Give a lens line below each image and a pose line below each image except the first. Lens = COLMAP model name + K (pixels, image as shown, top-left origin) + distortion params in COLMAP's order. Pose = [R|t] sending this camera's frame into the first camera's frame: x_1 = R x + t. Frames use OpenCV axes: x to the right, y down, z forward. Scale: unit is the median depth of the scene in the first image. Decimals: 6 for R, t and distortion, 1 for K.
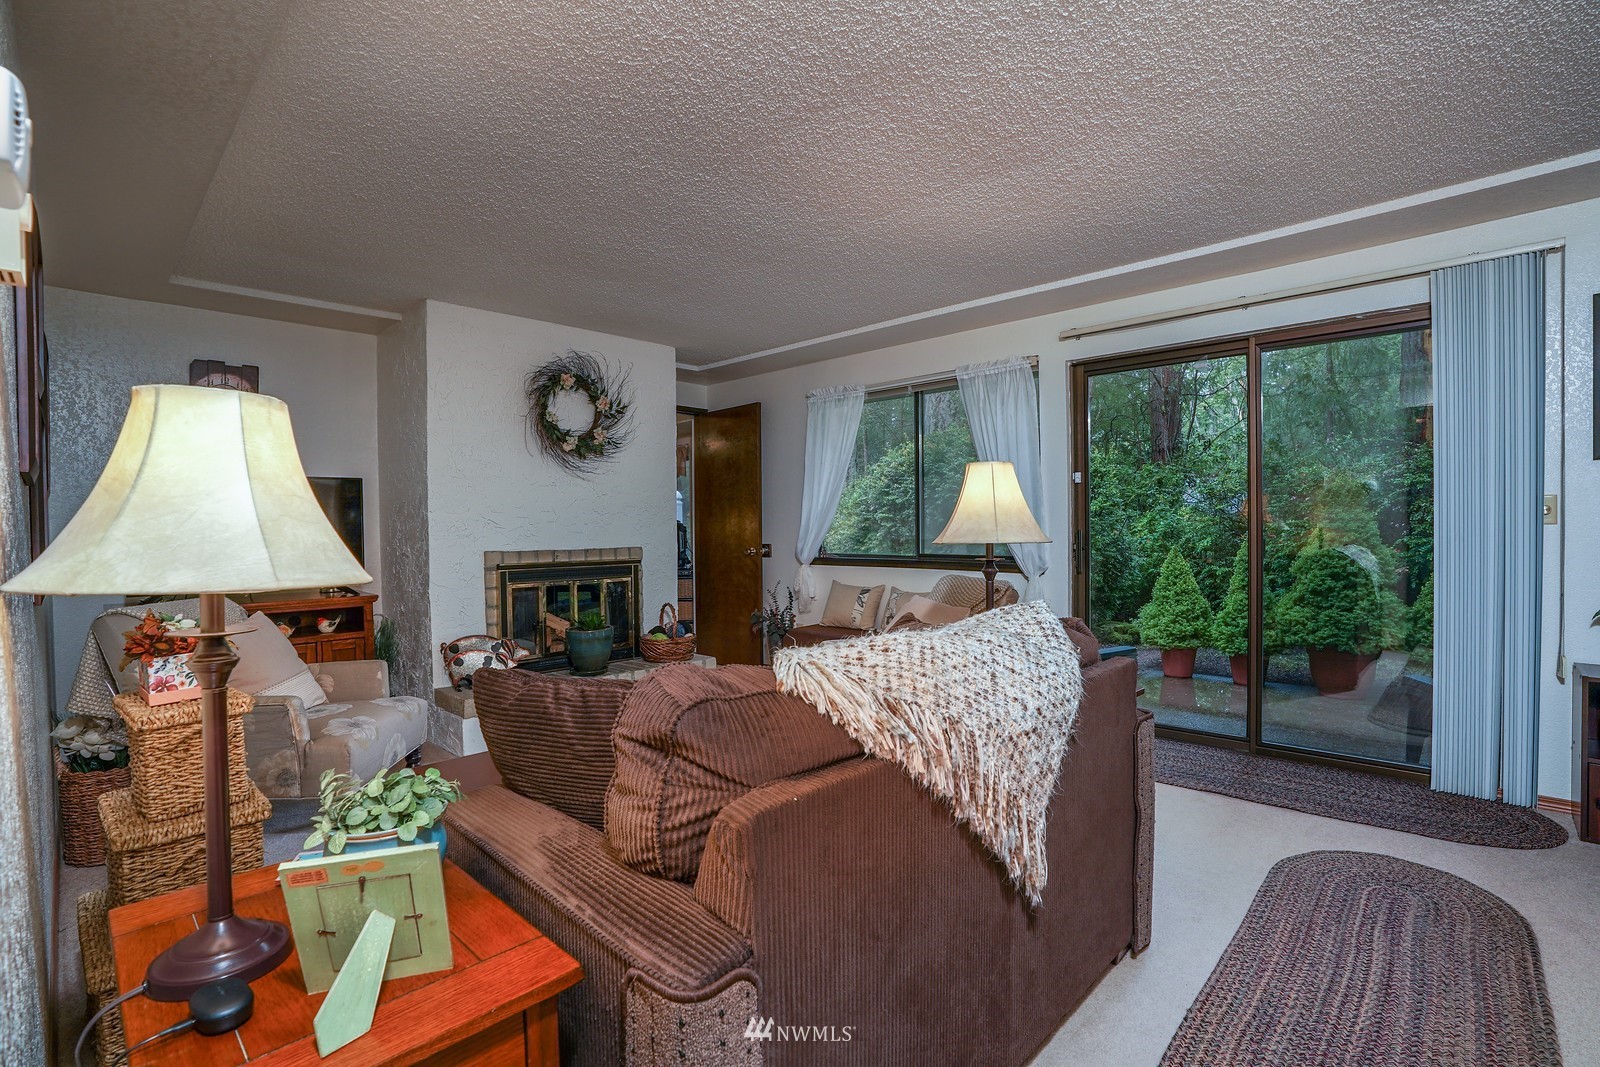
lens RADIAL K [[749.6, 0, 798.5], [0, 749.6, 537.2], [0, 0, 1]] dist [-0.051453, 0.018024]
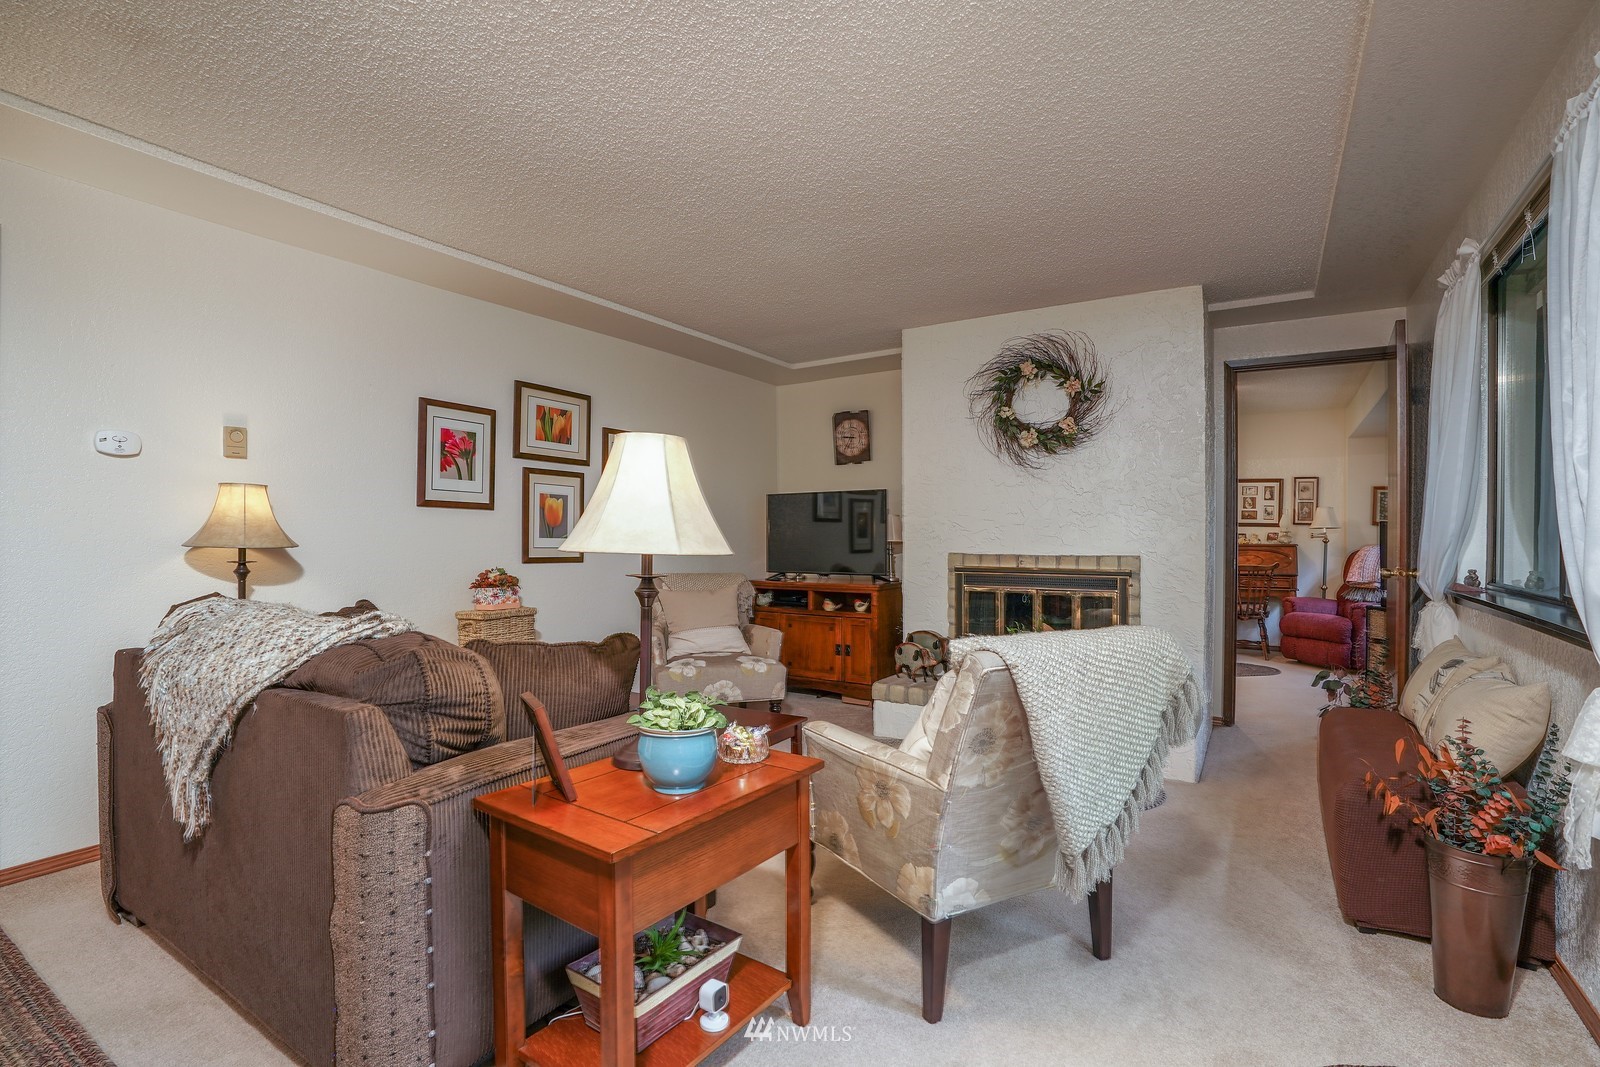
lens RADIAL K [[749.6, 0, 798.4], [0, 749.6, 543.2], [0, 0, 1]] dist [-0.051453, 0.018024]
pose [[0.216205, 0.015760, -0.976221, 0.522404], [-0.019100, 0.999747, 0.011910, -0.002704], [0.976161, 0.016071, 0.216452, 0.528125]]
